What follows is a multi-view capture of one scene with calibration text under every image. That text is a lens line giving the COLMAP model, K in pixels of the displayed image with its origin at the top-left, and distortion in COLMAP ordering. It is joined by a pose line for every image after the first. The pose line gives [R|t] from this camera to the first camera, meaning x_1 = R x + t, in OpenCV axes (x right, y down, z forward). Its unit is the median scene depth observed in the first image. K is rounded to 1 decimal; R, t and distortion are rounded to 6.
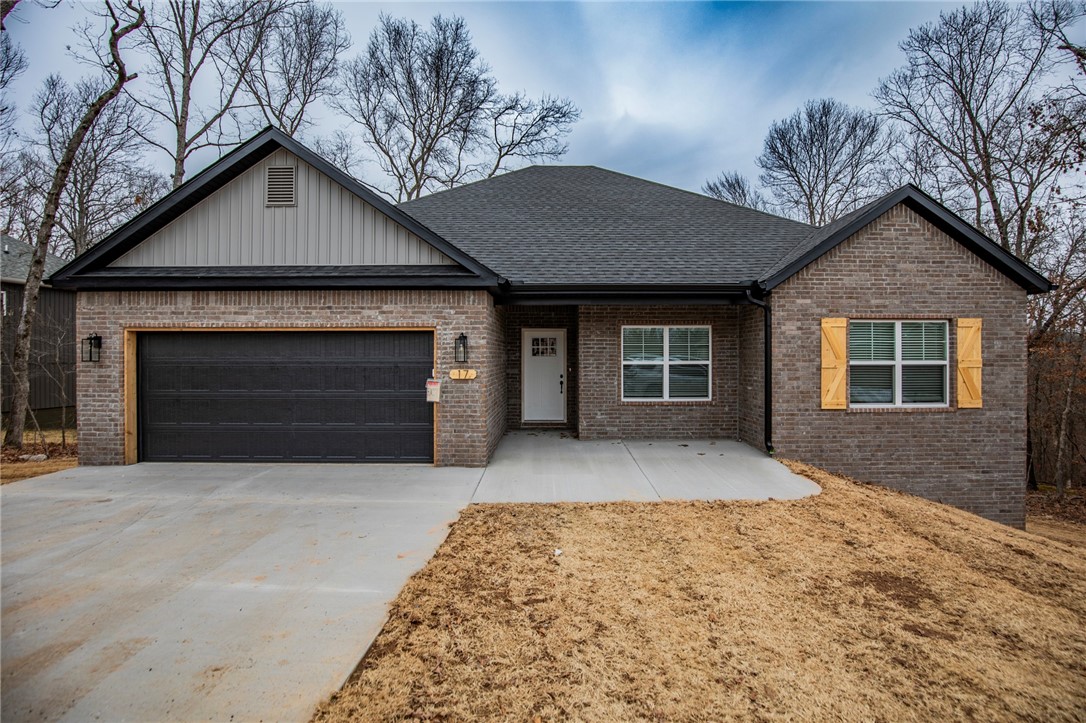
lens RADIAL K [[506.0, 0, 553.4], [0, 506.0, 359.6], [0, 0, 1]] dist [-0.025526, 0.000799]
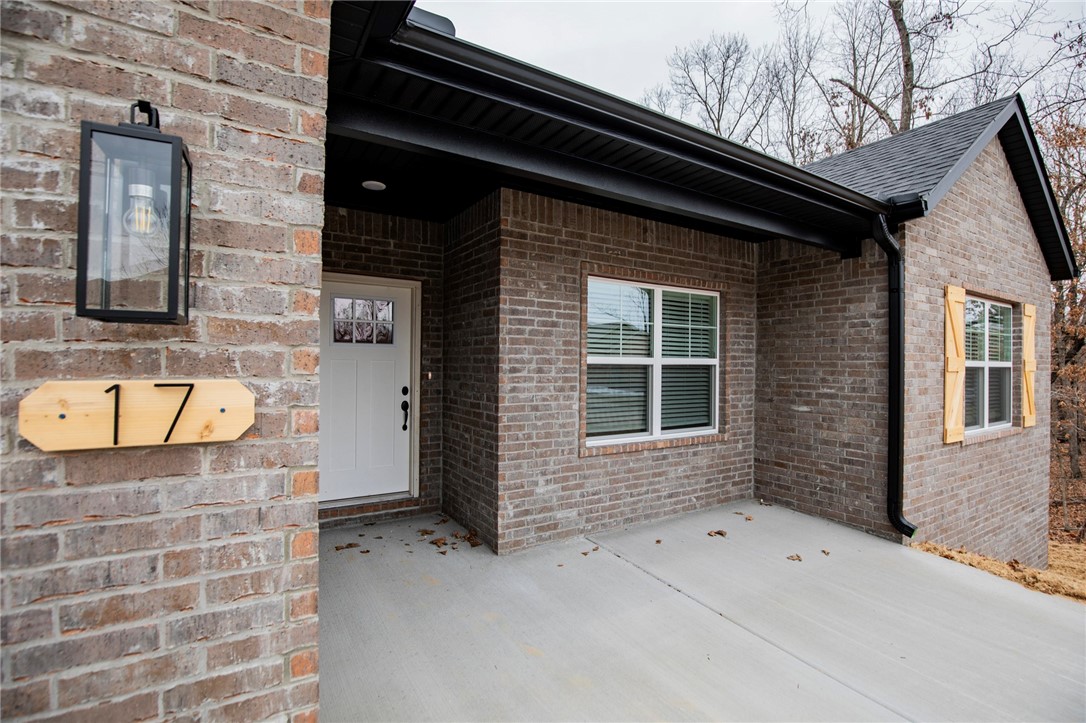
lens RADIAL K [[506.0, 0, 553.4], [0, 506.0, 359.6], [0, 0, 1]] dist [-0.025526, 0.000799]
pose [[0.846800, 0.013547, 0.531738, -0.145123], [-0.008590, 0.999894, -0.011795, 0.013797], [-0.531841, 0.005420, 0.846827, 0.759462]]
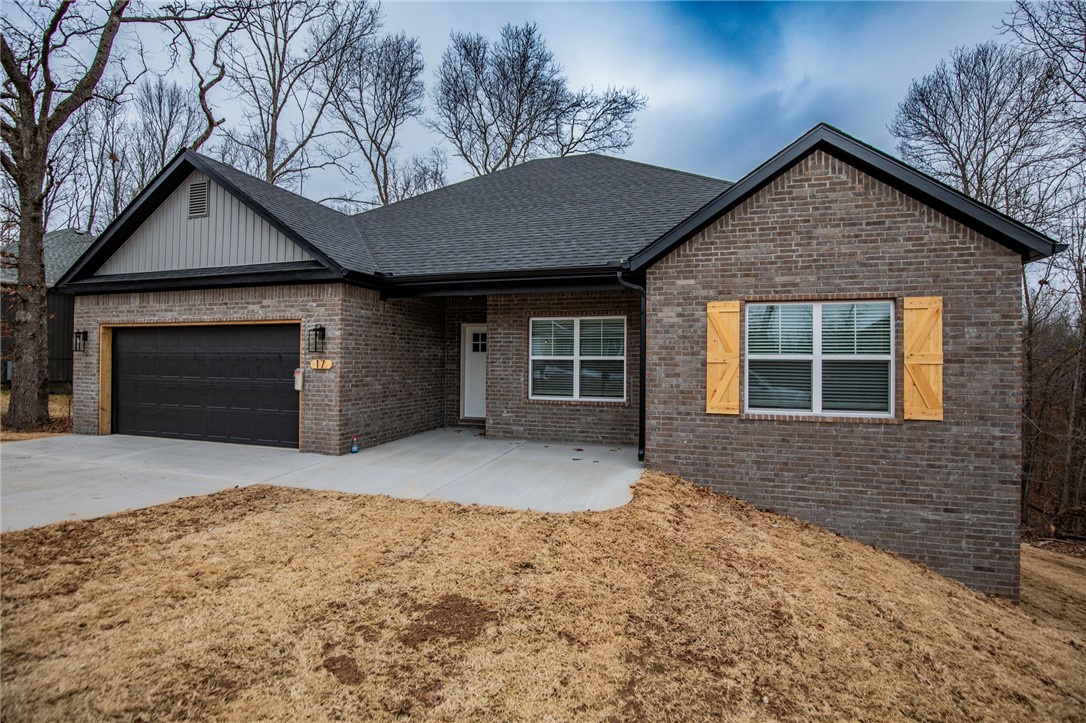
lens RADIAL K [[514.9, 0, 546.6], [0, 514.9, 359.3], [0, 0, 1]] dist [-0.026221, -0.000330]
pose [[0.953362, 0.007650, -0.301732, 0.534799], [-0.011408, 0.999878, -0.010695, 0.022781], [0.301614, 0.013638, 0.953333, 0.126082]]
